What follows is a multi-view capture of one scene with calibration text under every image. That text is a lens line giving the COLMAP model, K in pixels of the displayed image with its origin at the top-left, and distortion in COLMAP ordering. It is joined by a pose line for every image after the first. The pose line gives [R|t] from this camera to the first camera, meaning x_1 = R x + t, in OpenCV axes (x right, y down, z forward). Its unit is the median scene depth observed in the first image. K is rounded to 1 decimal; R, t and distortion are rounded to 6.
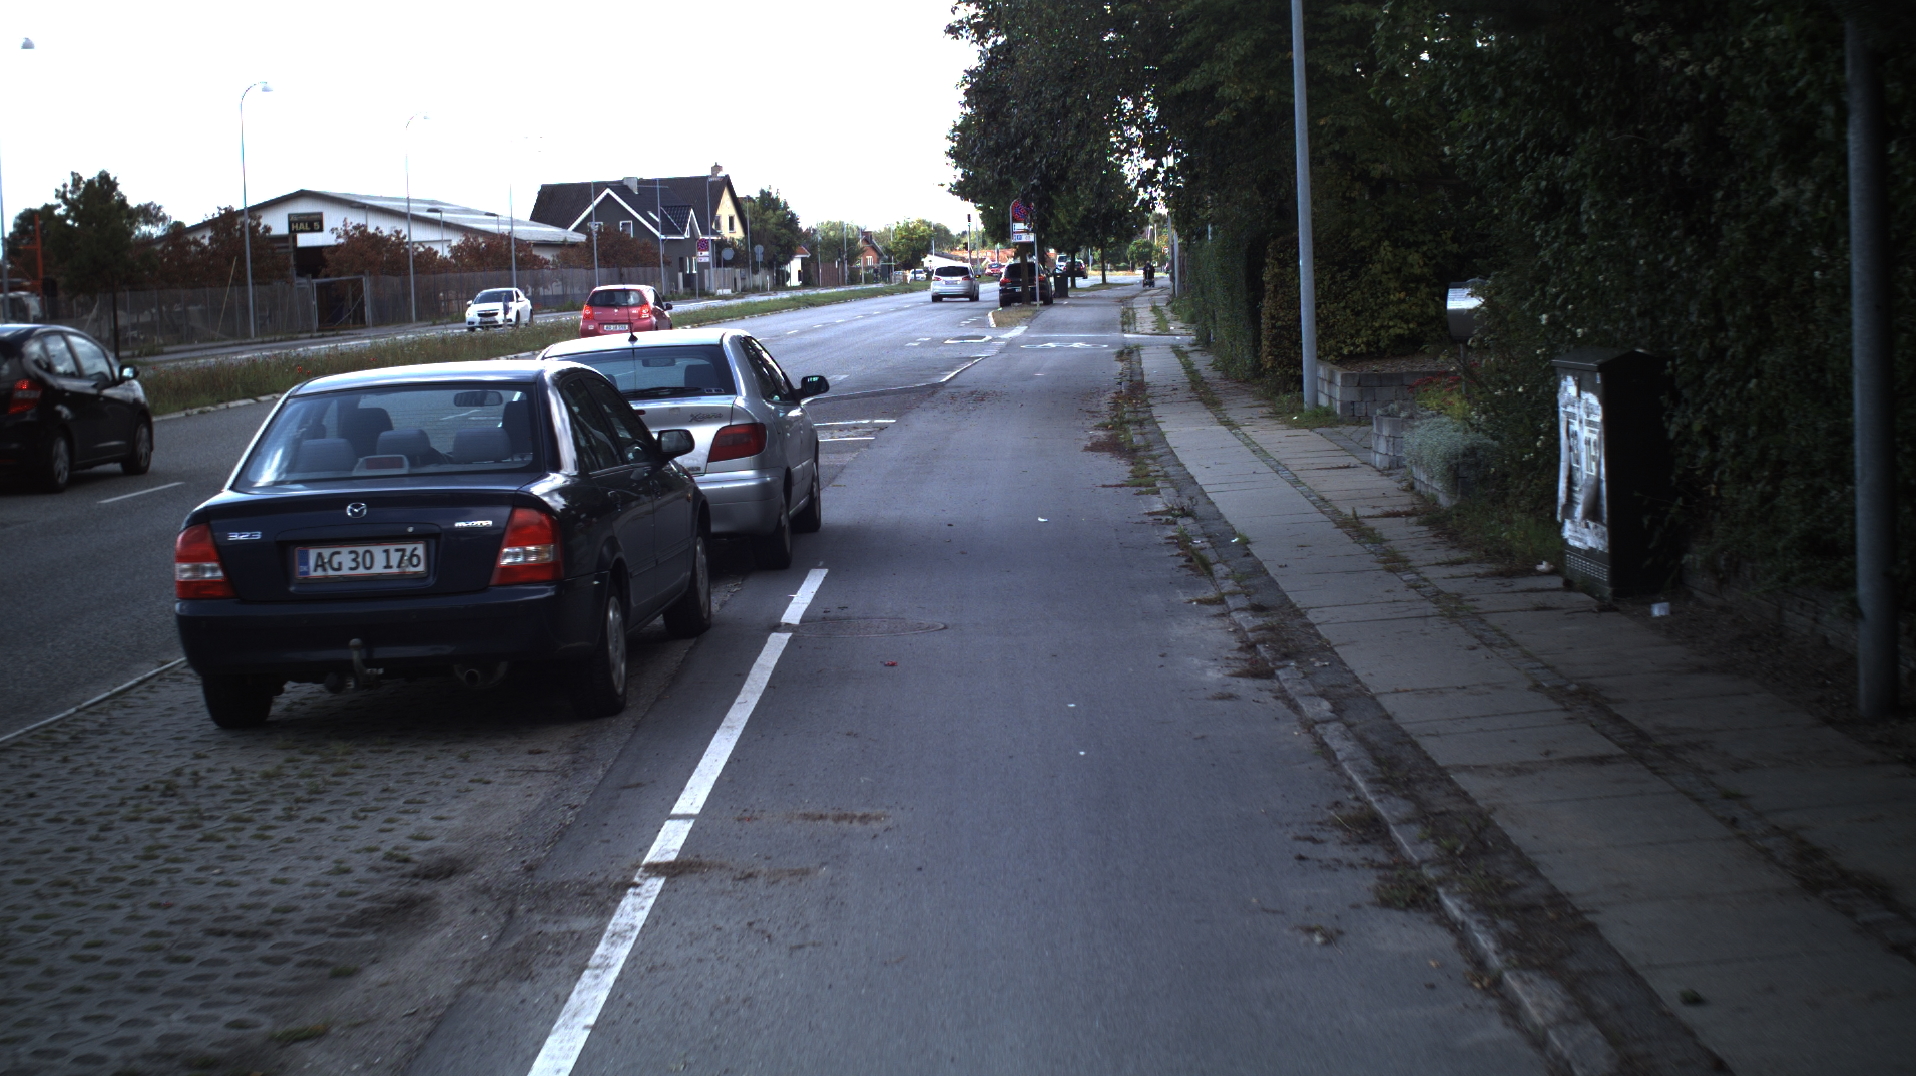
lens RADIAL K [[3127.5, 0, 958.0], [0, 3127.5, 538.0], [0, 0, 1]] dist [-0.261942, 0.101458]
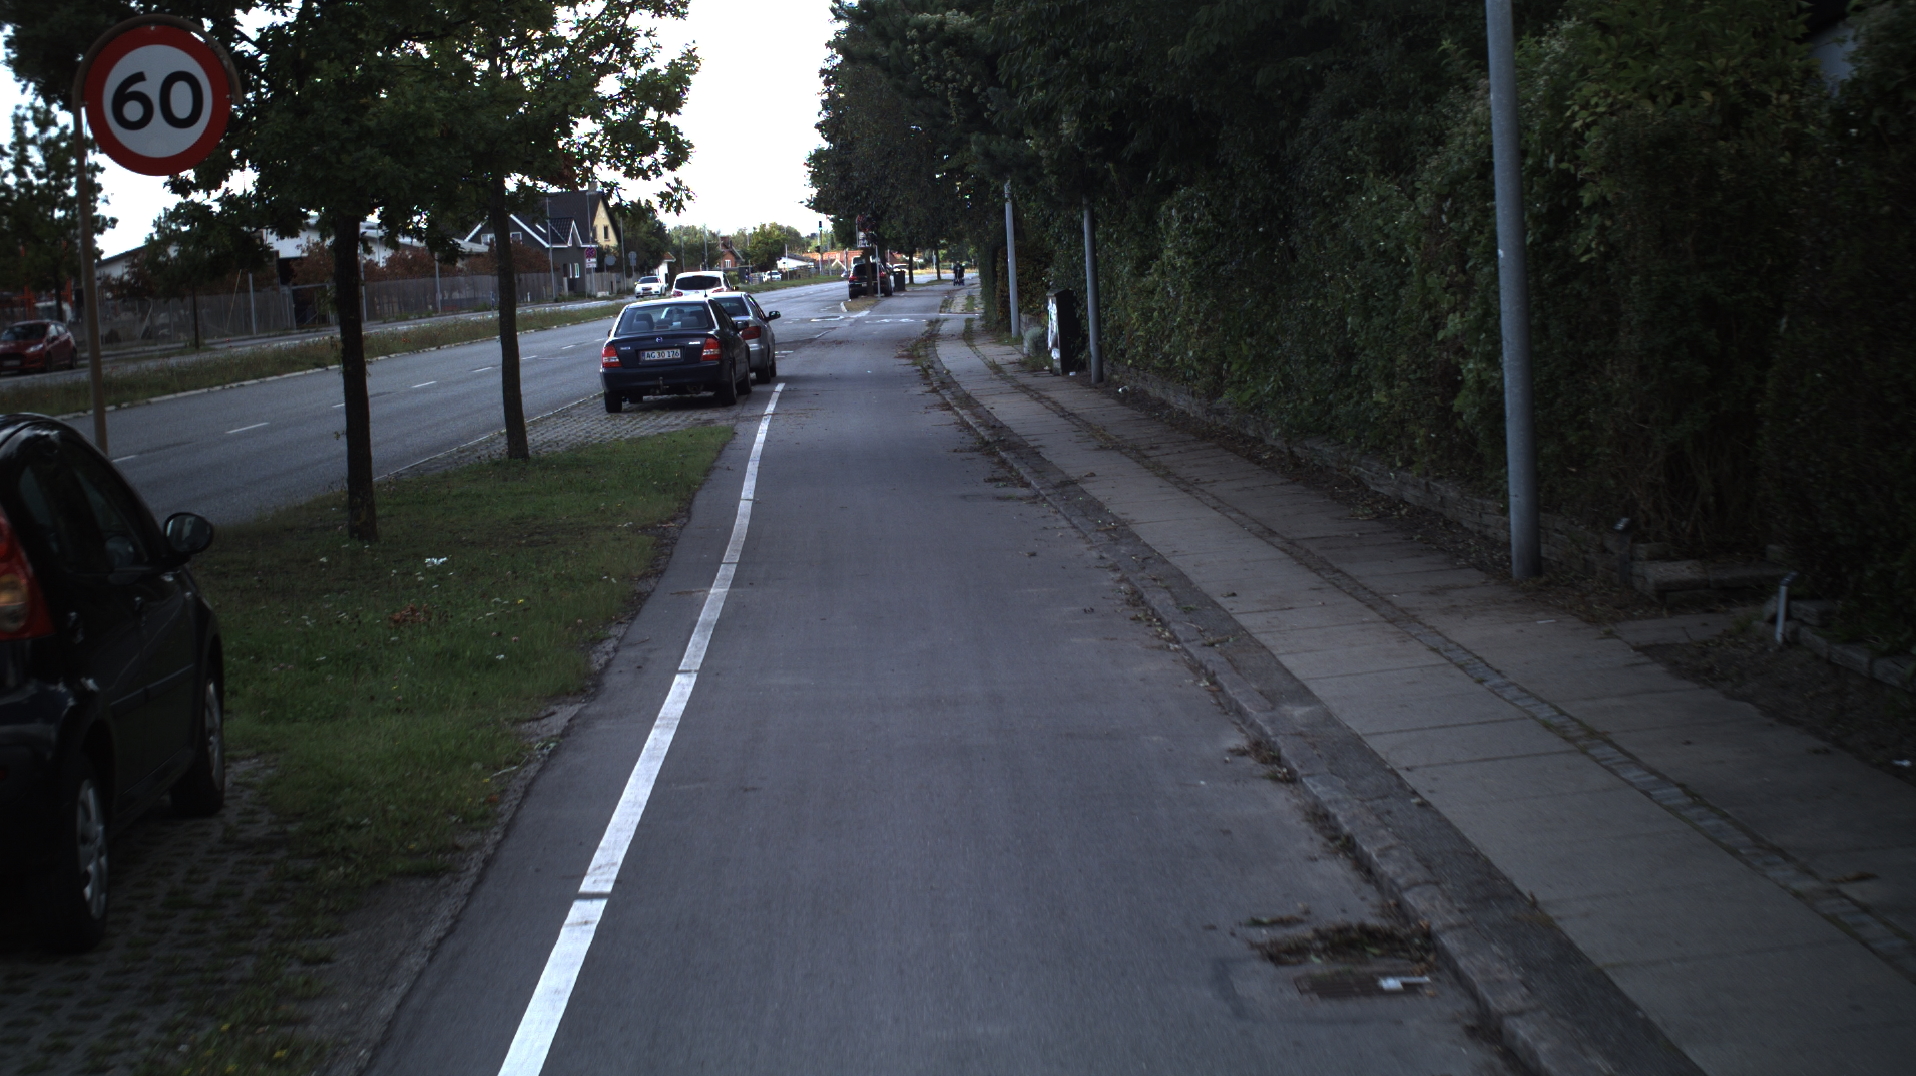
lens RADIAL K [[3127.5, 0, 958.0], [0, 3127.5, 538.0], [0, 0, 1]] dist [-0.261942, 0.101458]
pose [[0.998696, -0.020922, 0.046564, -0.004429], [0.020921, 0.999781, 0.000519, 0.028305], [-0.046565, 0.000456, 0.998915, -0.321862]]
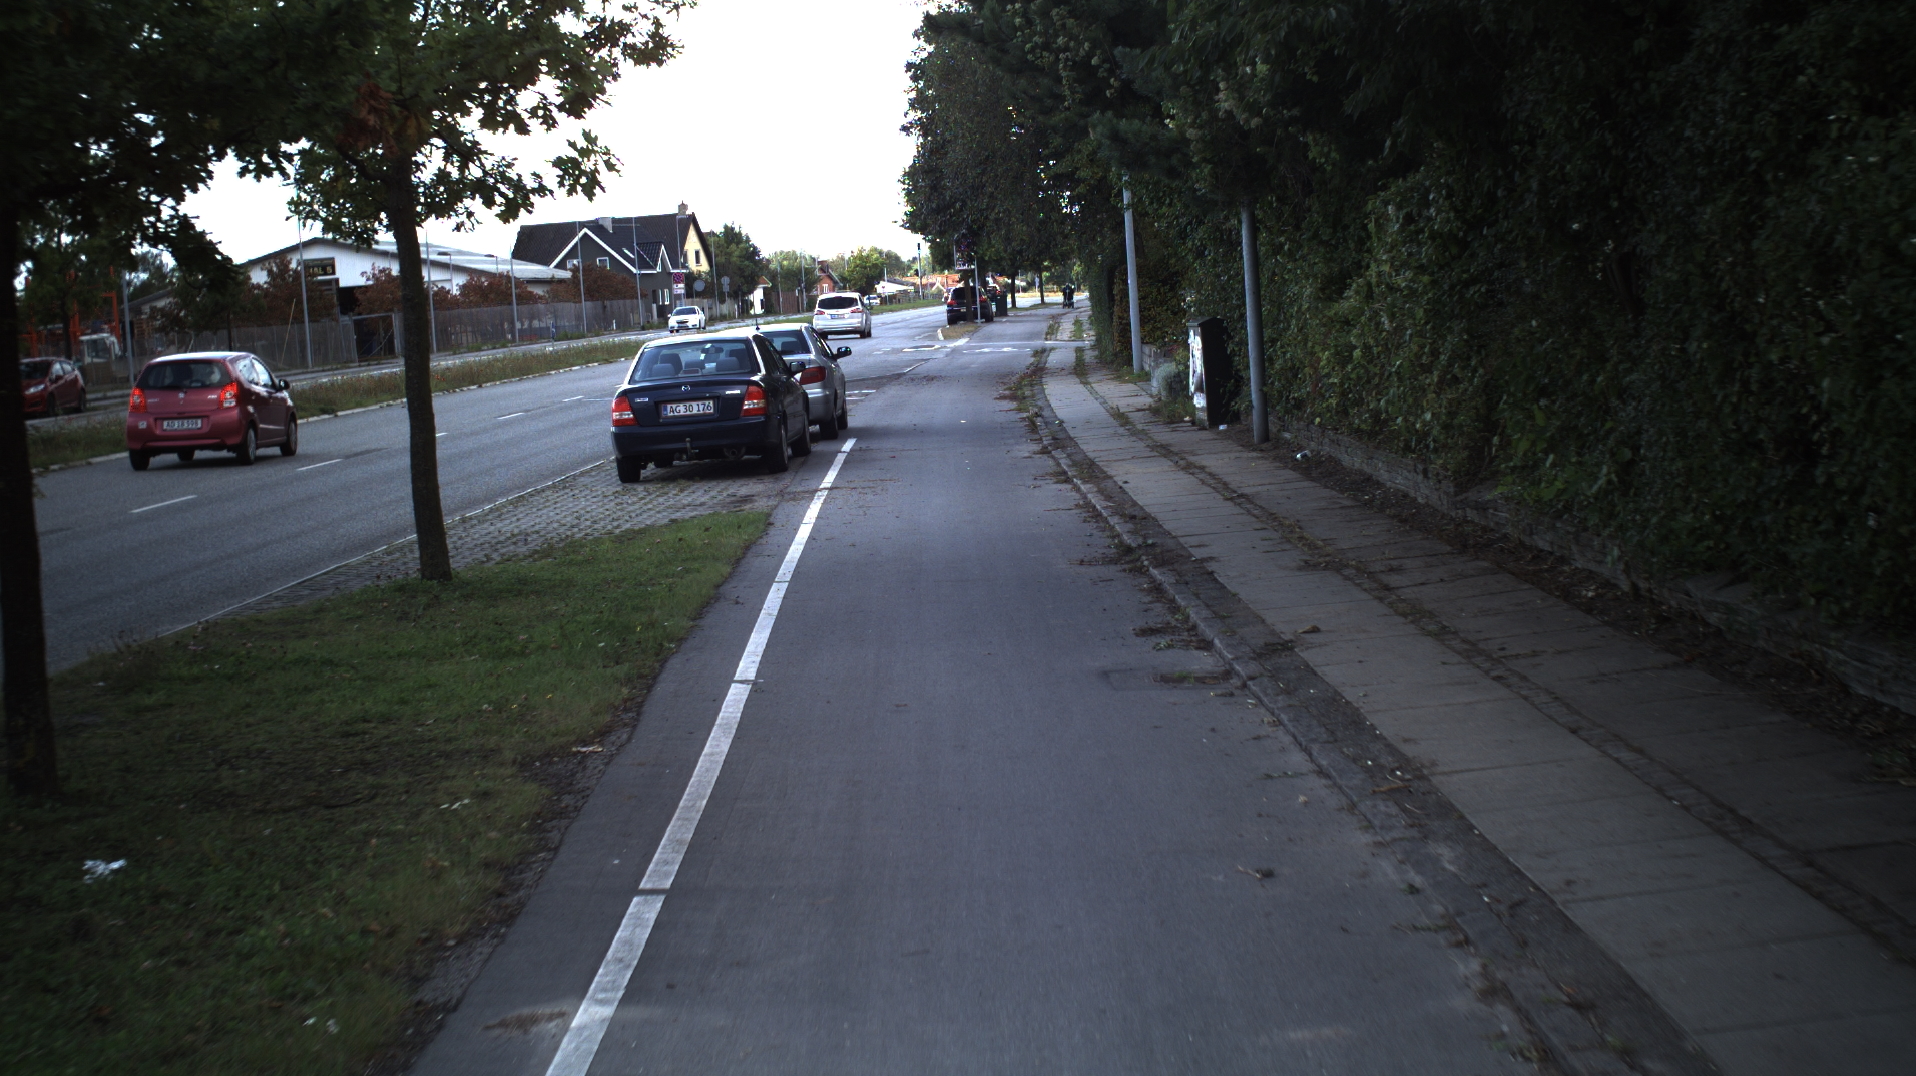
lens RADIAL K [[3127.5, 0, 958.0], [0, 3127.5, 538.0], [0, 0, 1]] dist [-0.261942, 0.101458]
pose [[0.999534, -0.027376, 0.013532, -0.000921], [0.027483, 0.999592, -0.007741, 0.018953], [-0.013314, 0.008110, 0.999878, -0.214122]]
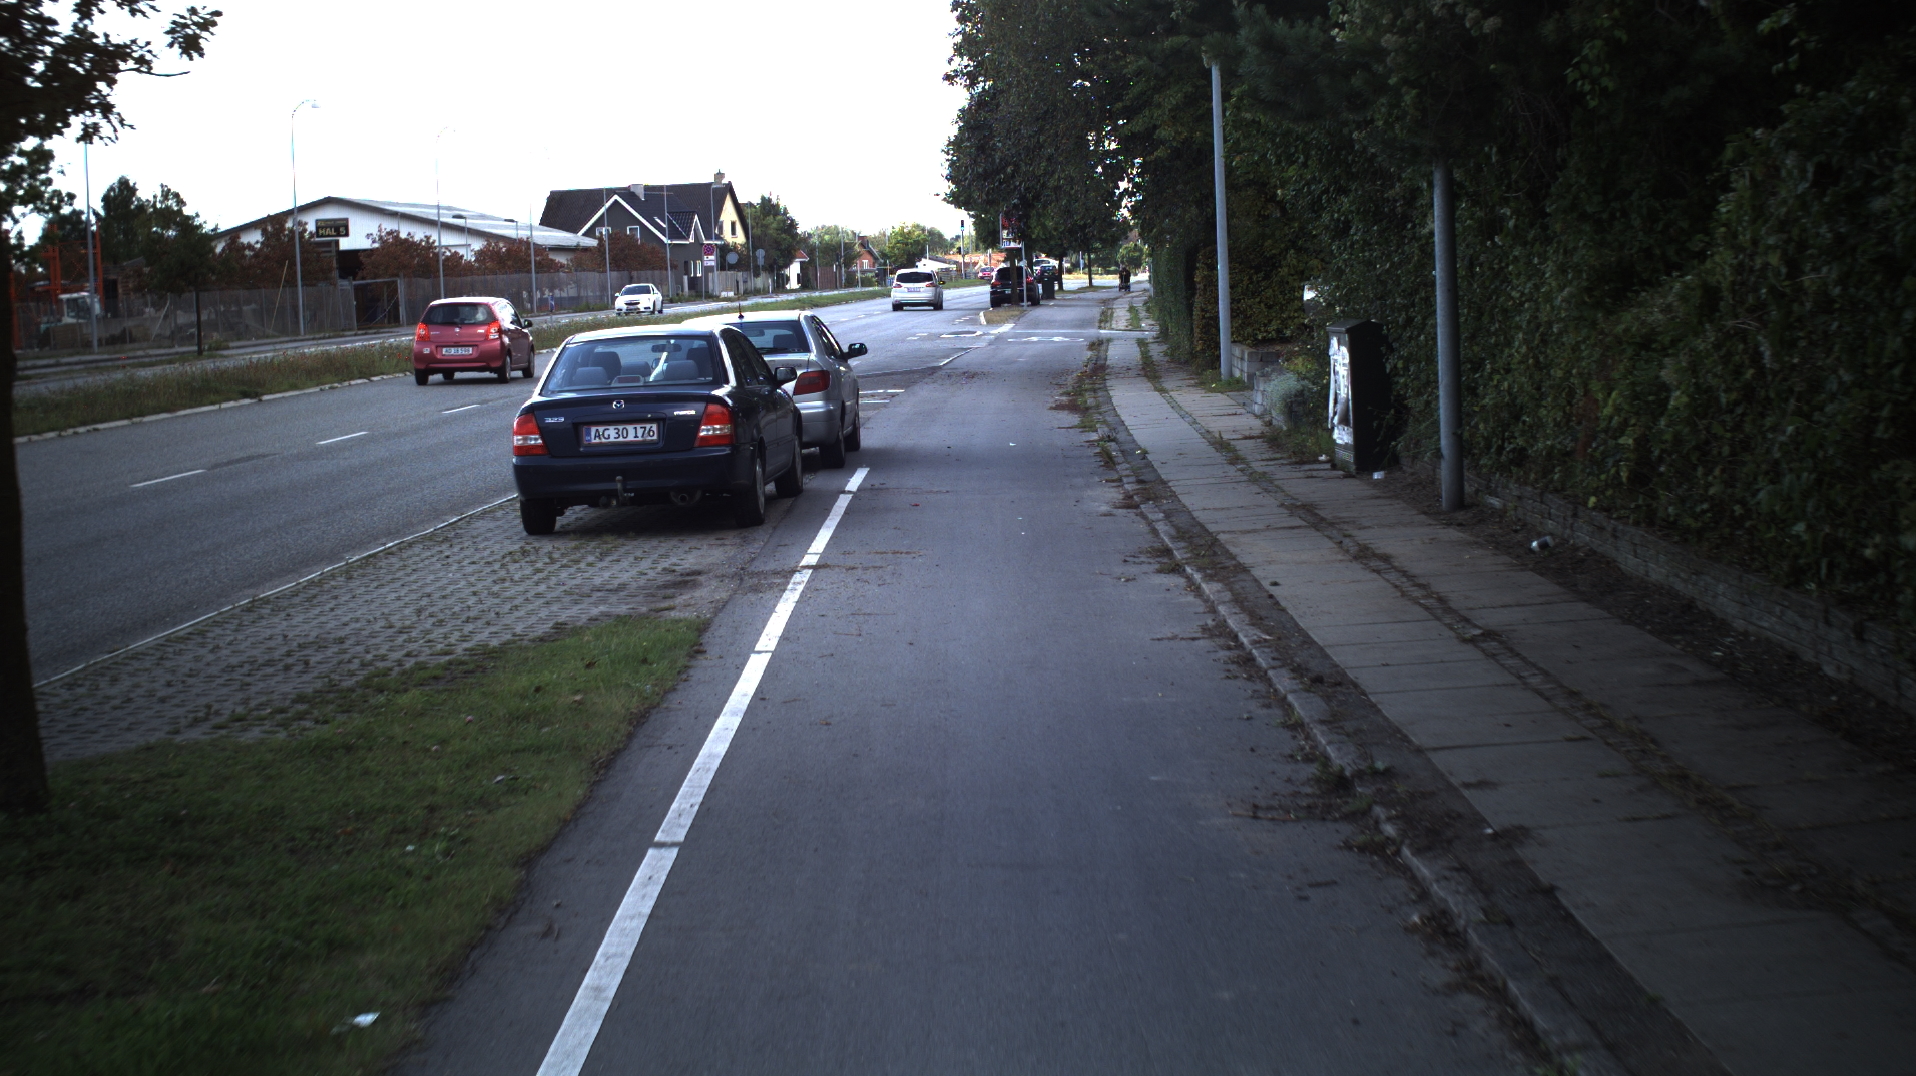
lens RADIAL K [[3127.5, 0, 958.0], [0, 3127.5, 538.0], [0, 0, 1]] dist [-0.261942, 0.101458]
pose [[0.999998, 0.000503, 0.002146, -0.000325], [-0.000500, 0.999999, -0.001176, 0.009366], [-0.002147, 0.001175, 0.999997, -0.107077]]
